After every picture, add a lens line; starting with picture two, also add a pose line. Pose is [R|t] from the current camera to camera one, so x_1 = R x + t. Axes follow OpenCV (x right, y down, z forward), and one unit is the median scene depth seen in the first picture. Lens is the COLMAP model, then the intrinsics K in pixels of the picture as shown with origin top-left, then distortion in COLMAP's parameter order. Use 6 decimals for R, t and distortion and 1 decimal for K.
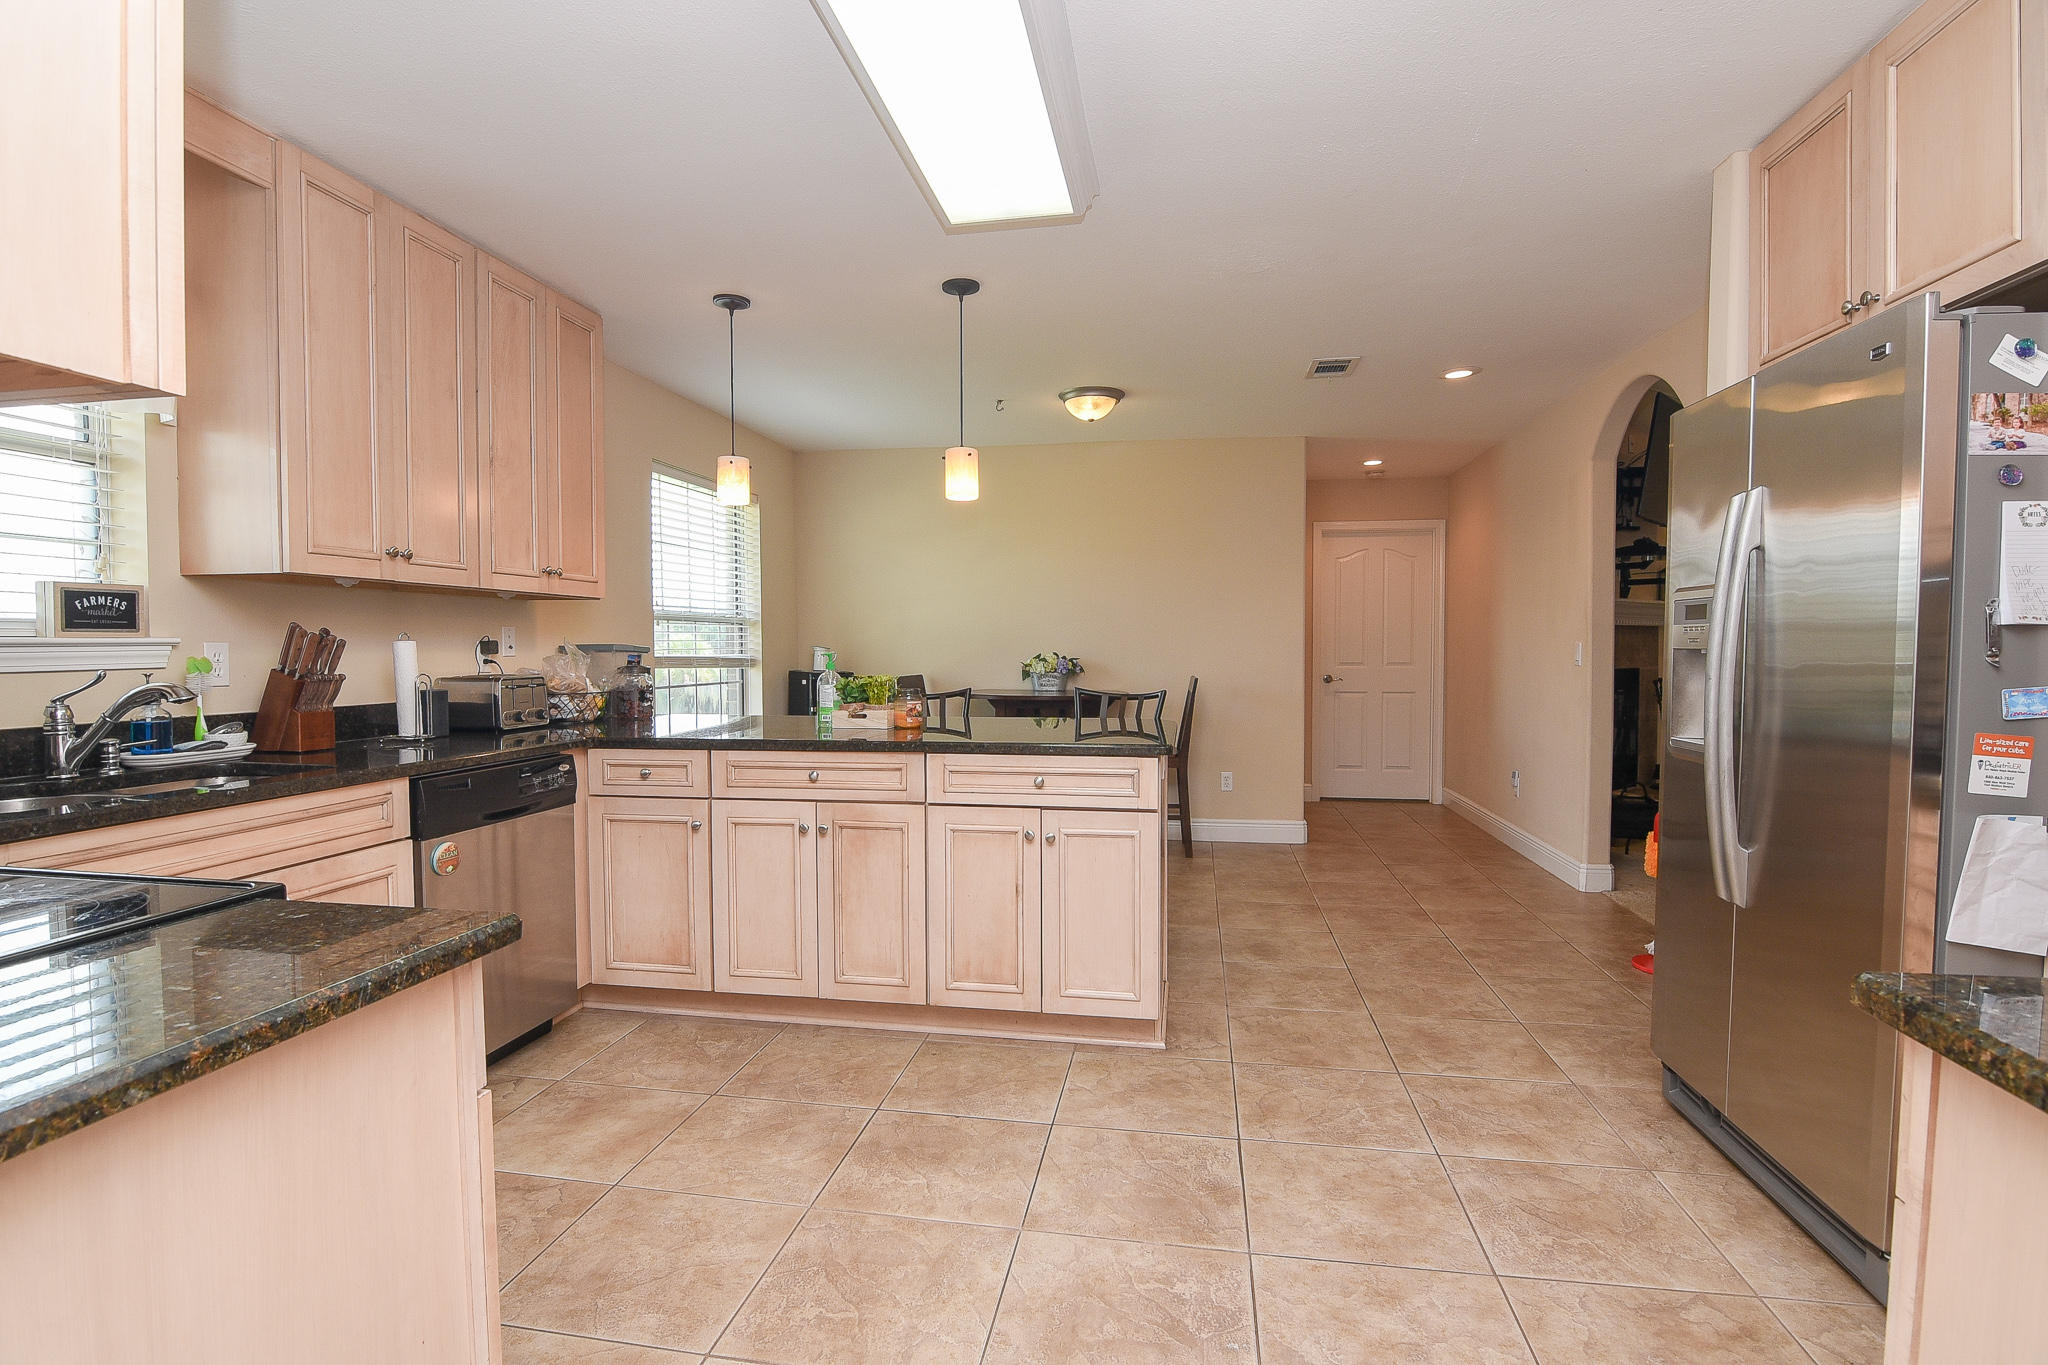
lens RADIAL K [[997.6, 0, 1021.3], [0, 997.6, 682.5], [0, 0, 1]] dist [-0.013444, -0.003076]
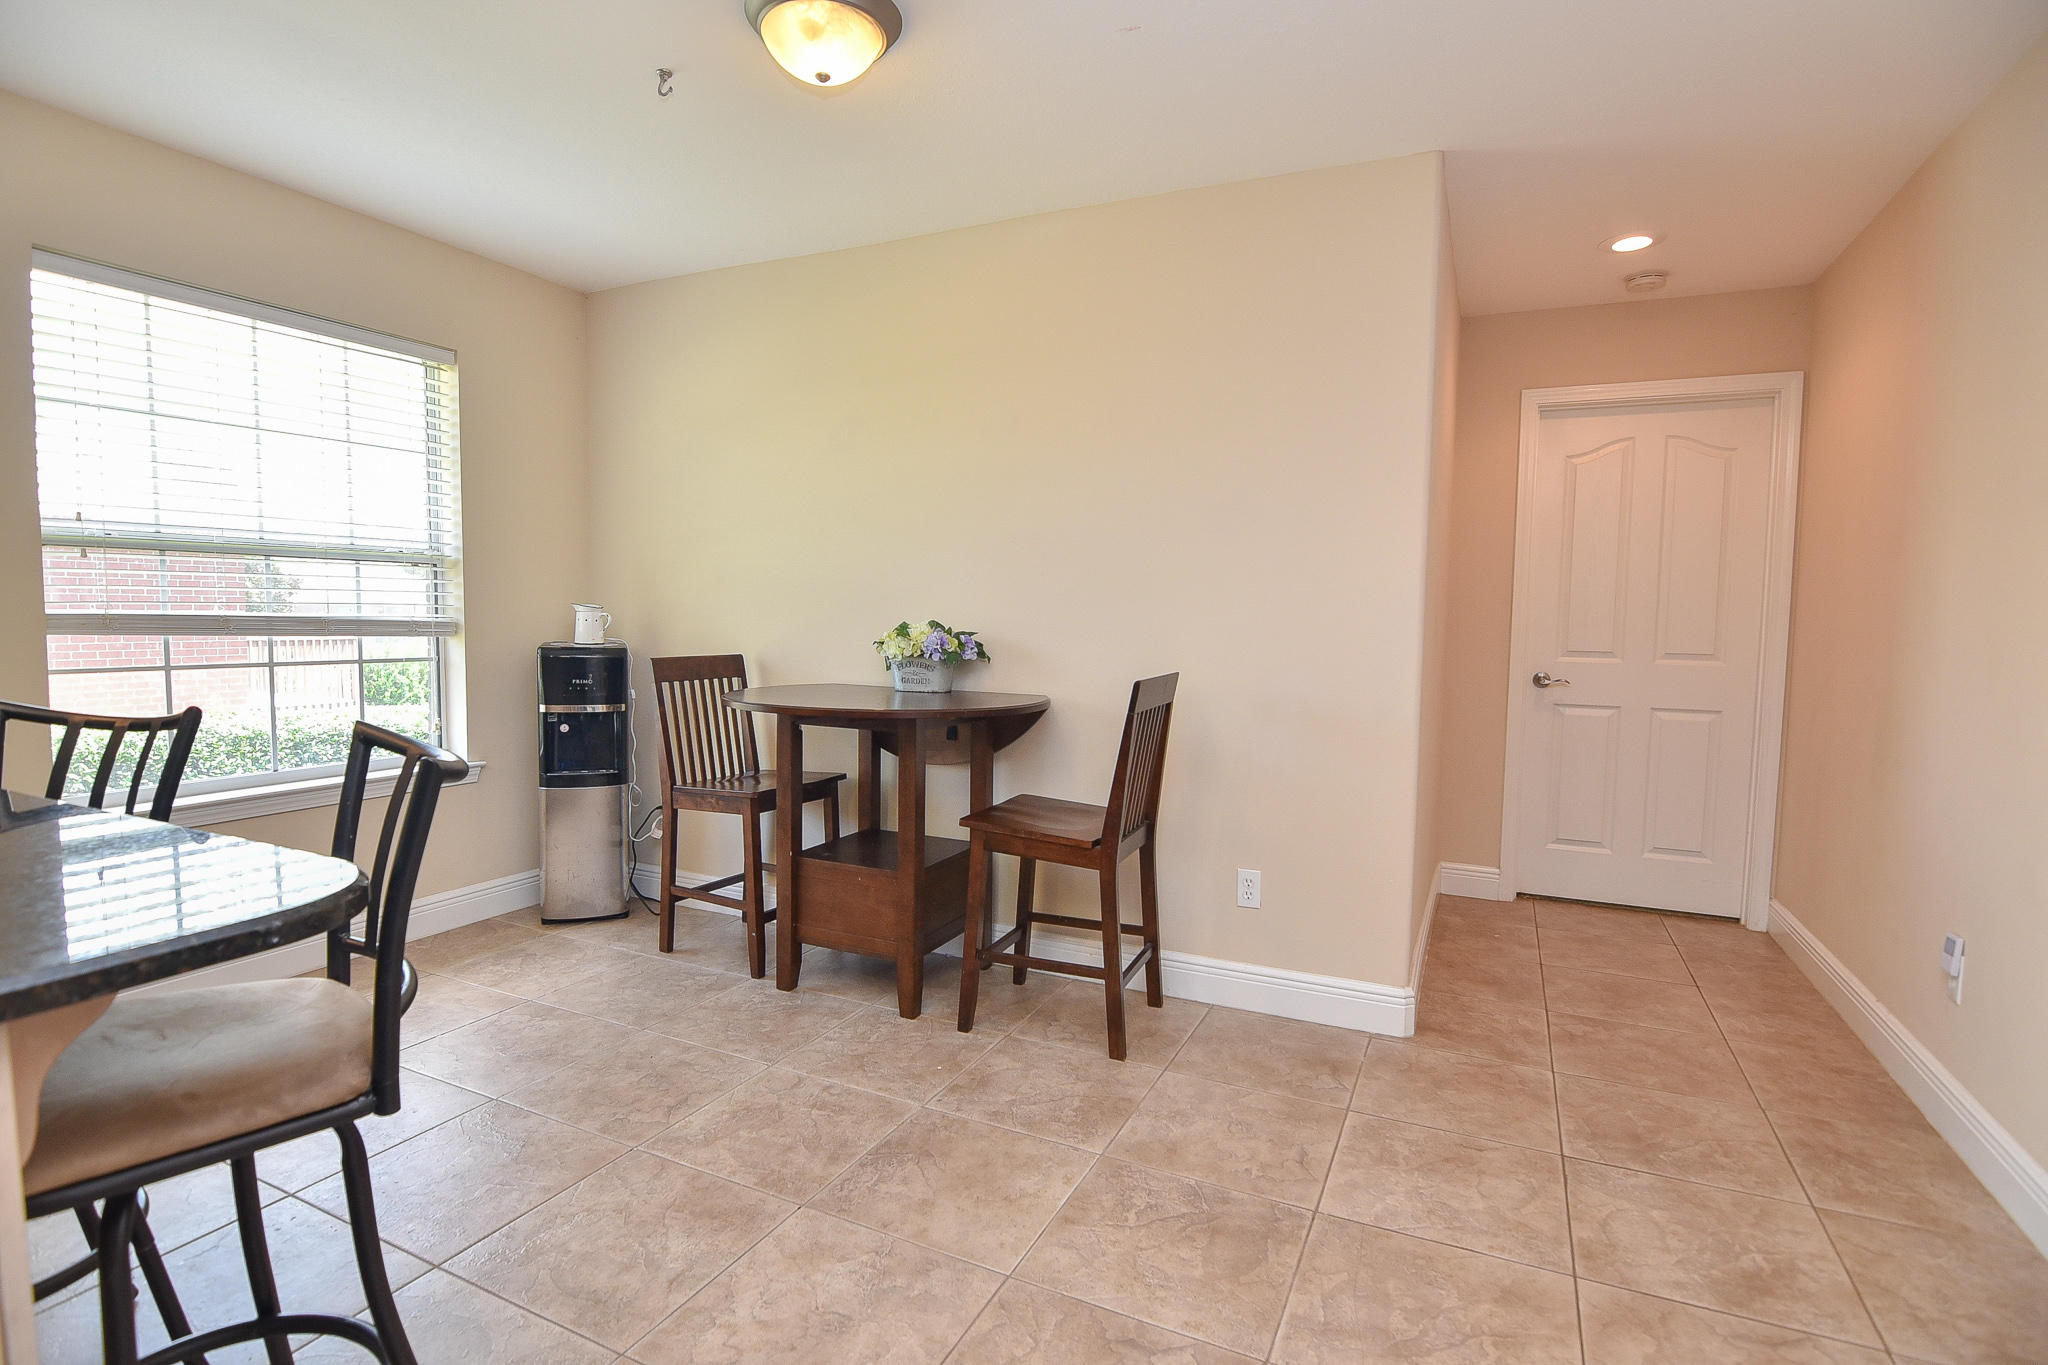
lens RADIAL K [[997.6, 0, 1023.9], [0, 997.6, 686.0], [0, 0, 1]] dist [-0.013444, -0.003076]
pose [[0.961681, 0.036238, -0.271764, 0.230213], [-0.027217, 0.998949, 0.036890, -0.016346], [0.272815, -0.028080, 0.961657, 0.498852]]
